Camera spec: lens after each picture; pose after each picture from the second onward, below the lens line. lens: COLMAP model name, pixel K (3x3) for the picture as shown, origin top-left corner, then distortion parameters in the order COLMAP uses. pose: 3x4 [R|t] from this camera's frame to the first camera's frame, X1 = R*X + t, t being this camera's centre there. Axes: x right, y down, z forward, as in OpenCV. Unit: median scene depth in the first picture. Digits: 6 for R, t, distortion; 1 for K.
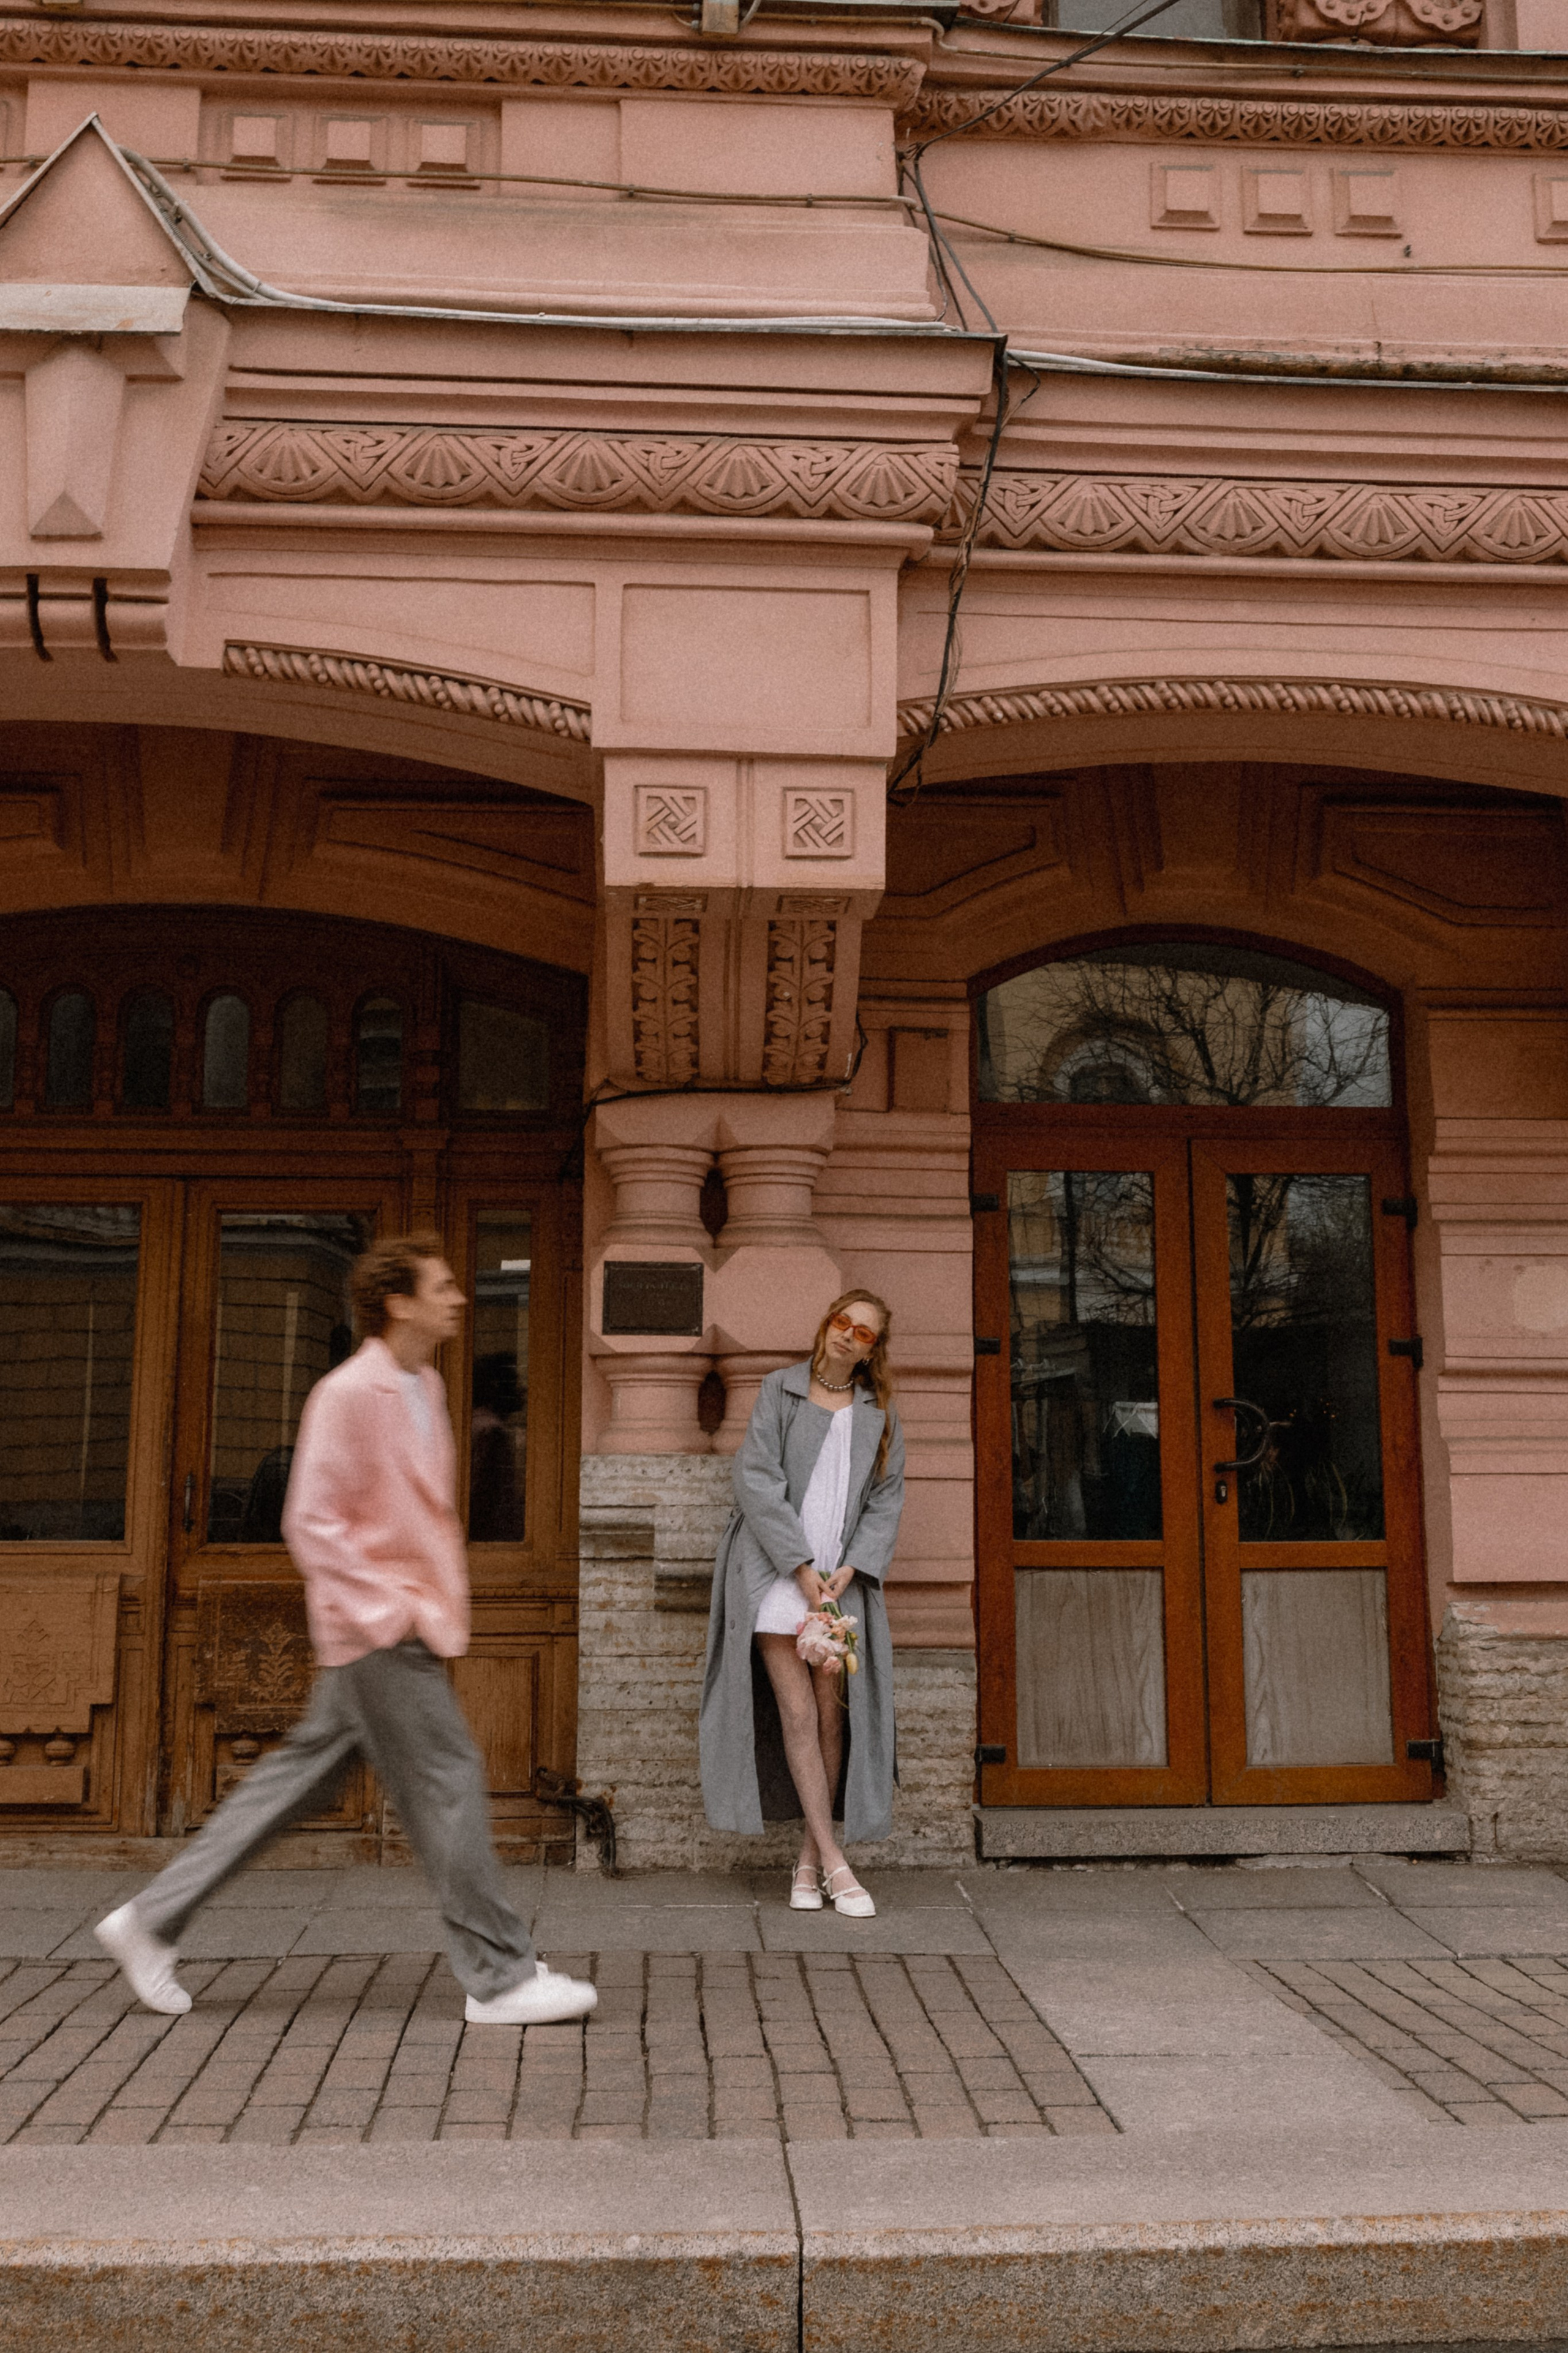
lens RADIAL K [[2392.8, 0, 815.0], [0, 2392.8, 1080.5], [0, 0, 1]] dist [-0.004067, 0.000000]
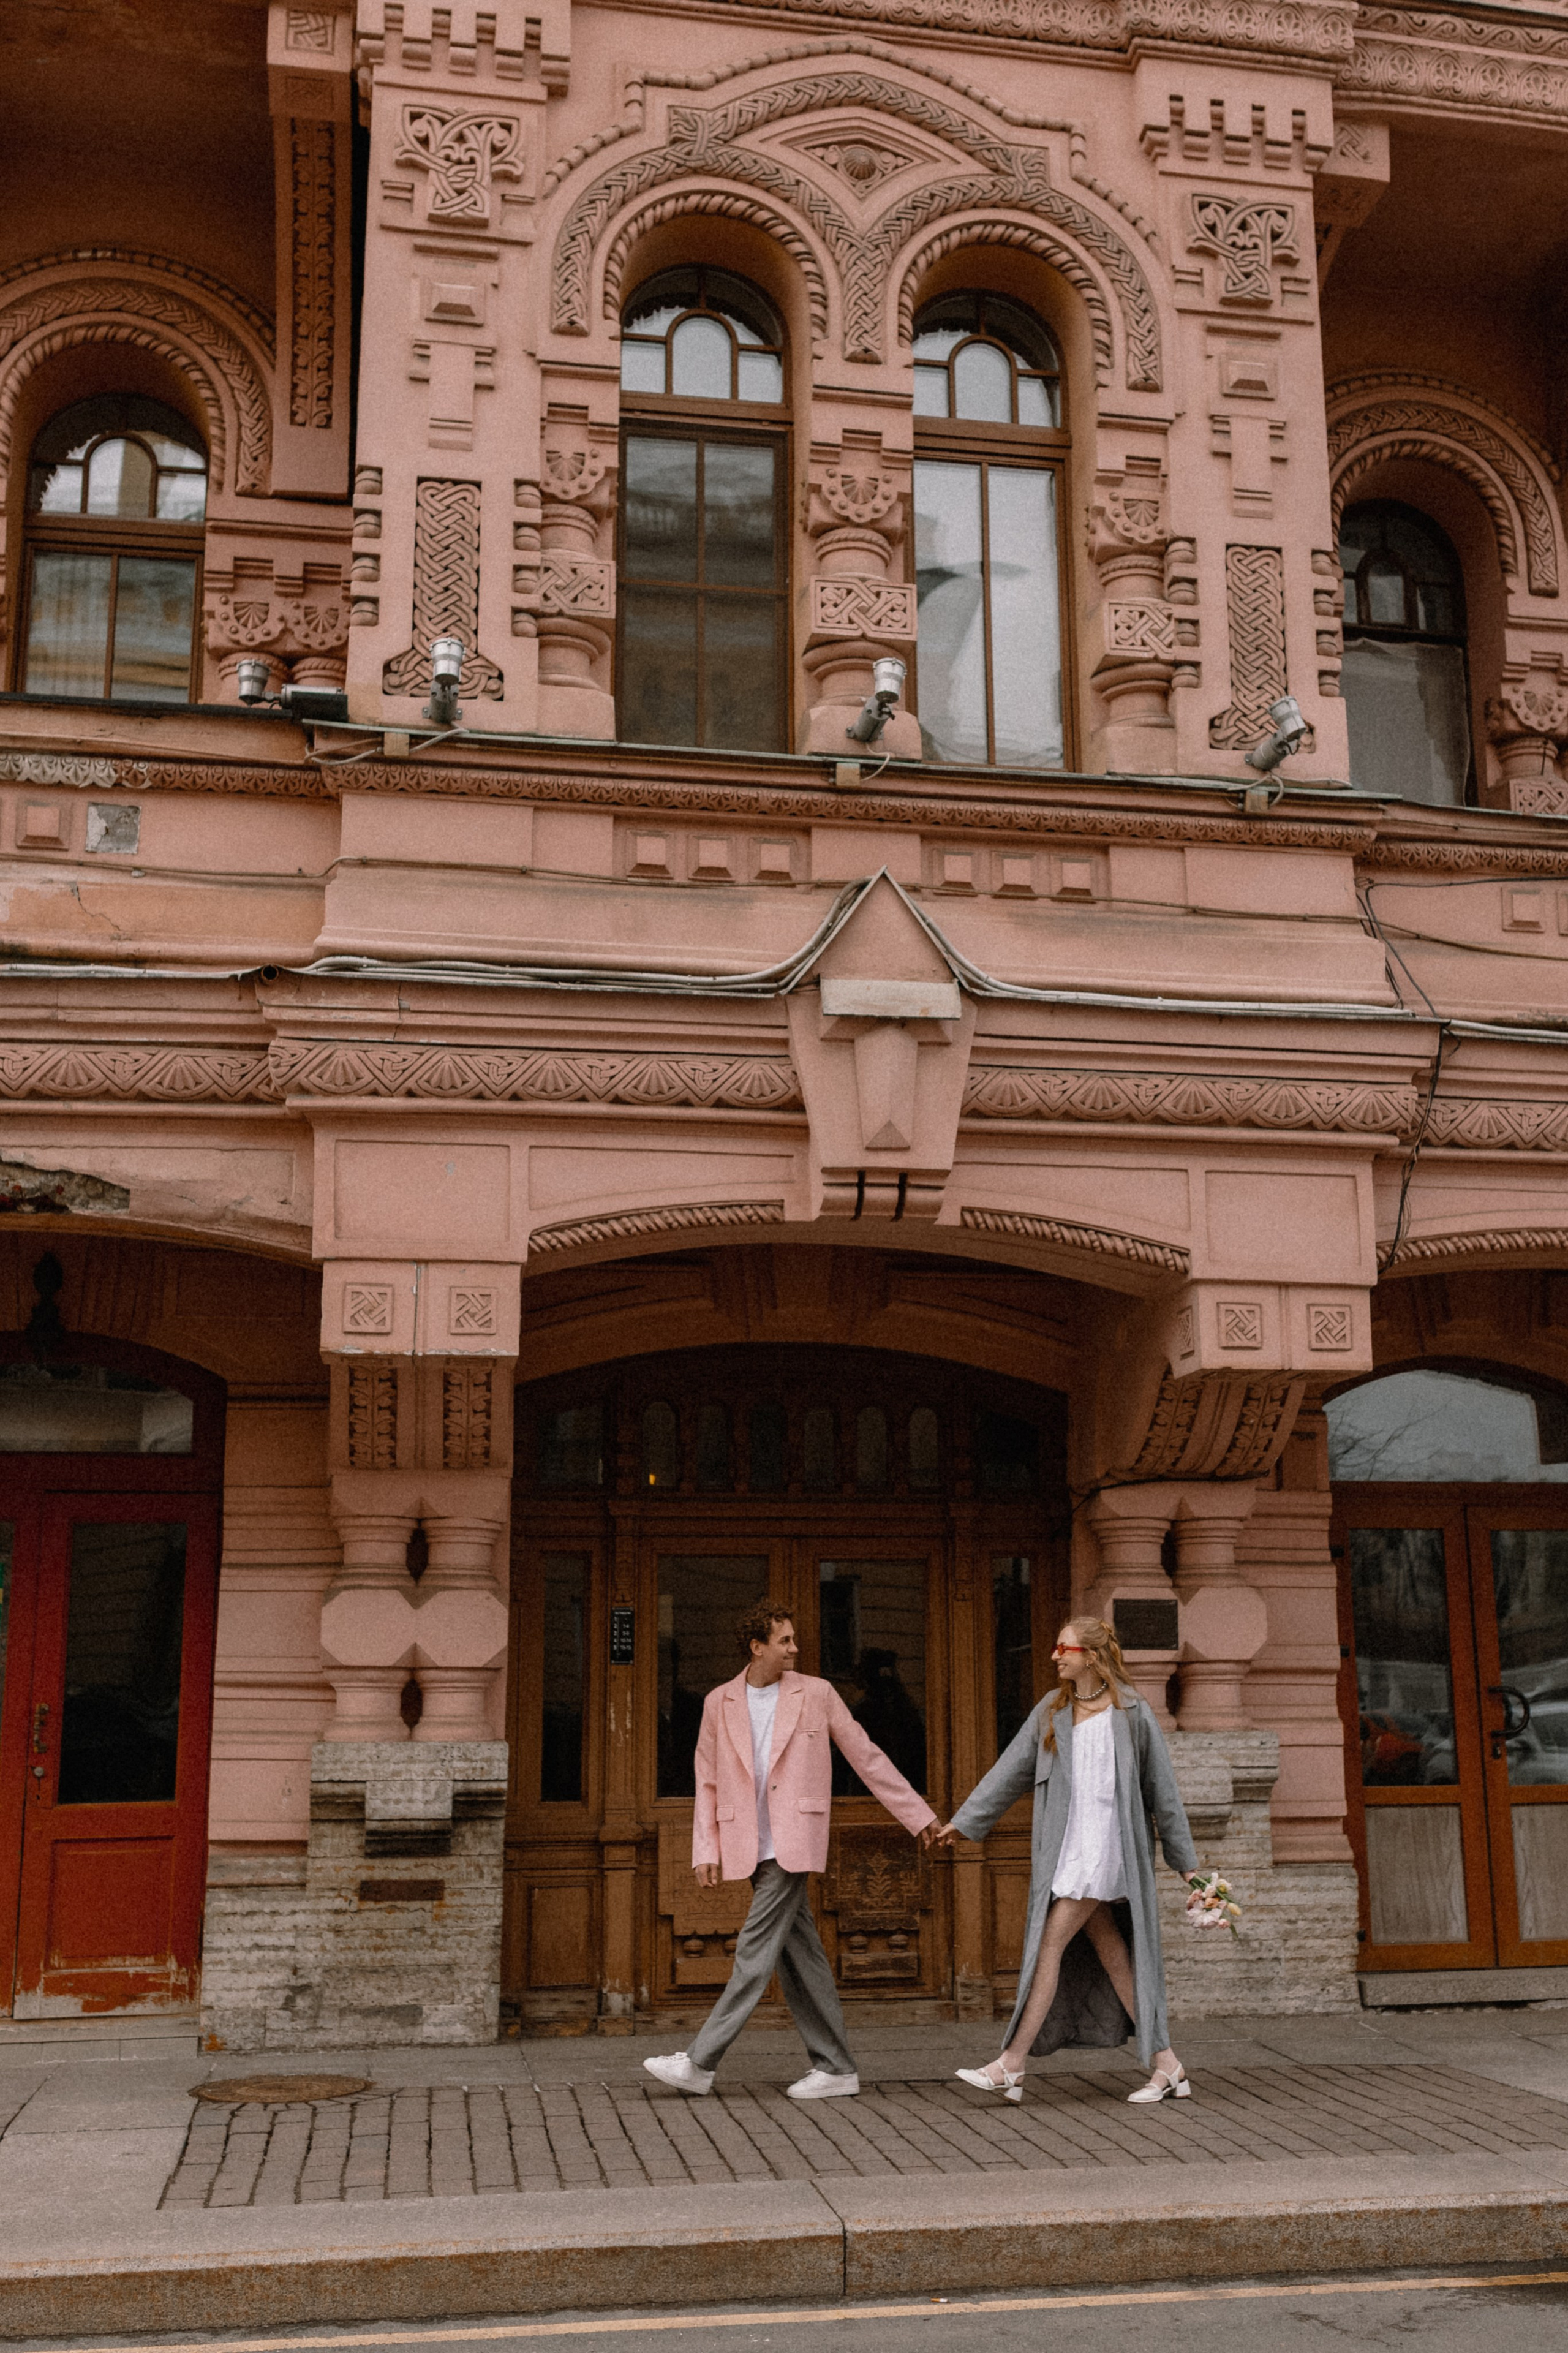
lens RADIAL K [[2392.8, 0, 739.9], [0, 2392.8, 1175.9], [0, 0, 1]] dist [-0.004067, 0.000000]
pose [[0.993704, 0.014653, 0.111079, -0.535823], [-0.009726, 0.998950, -0.044770, -0.128373], [-0.111618, 0.043407, 0.992803, -0.487444]]
